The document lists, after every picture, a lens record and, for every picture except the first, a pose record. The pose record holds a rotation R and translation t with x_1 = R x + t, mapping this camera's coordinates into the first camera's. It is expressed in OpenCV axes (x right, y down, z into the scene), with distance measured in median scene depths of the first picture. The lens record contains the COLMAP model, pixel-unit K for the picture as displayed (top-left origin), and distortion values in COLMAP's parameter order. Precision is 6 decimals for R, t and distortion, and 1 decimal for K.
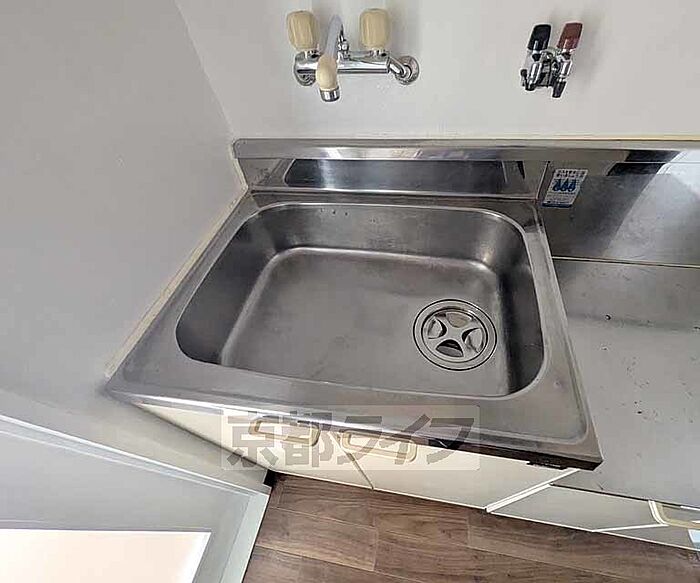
lens RADIAL K [[301.7, 0, 365.2], [0, 301.7, 292.9], [0, 0, 1]] dist [0.002470, 0.000279]
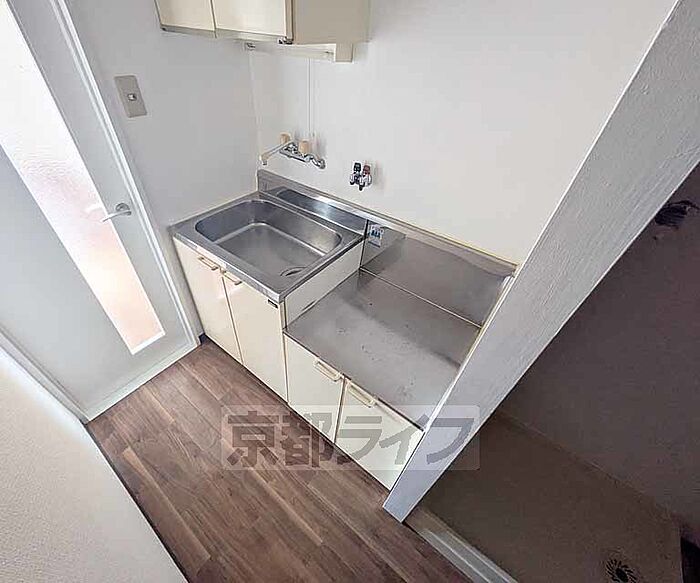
lens RADIAL K [[304.6, 0, 327.8], [0, 304.6, 292.2], [0, 0, 1]] dist [-0.001670, -0.000200]
pose [[0.862013, 0.407769, -0.301095, 1.304006], [-0.453187, 0.886074, -0.097443, 0.373558], [0.227058, 0.220449, 0.948603, -1.038807]]
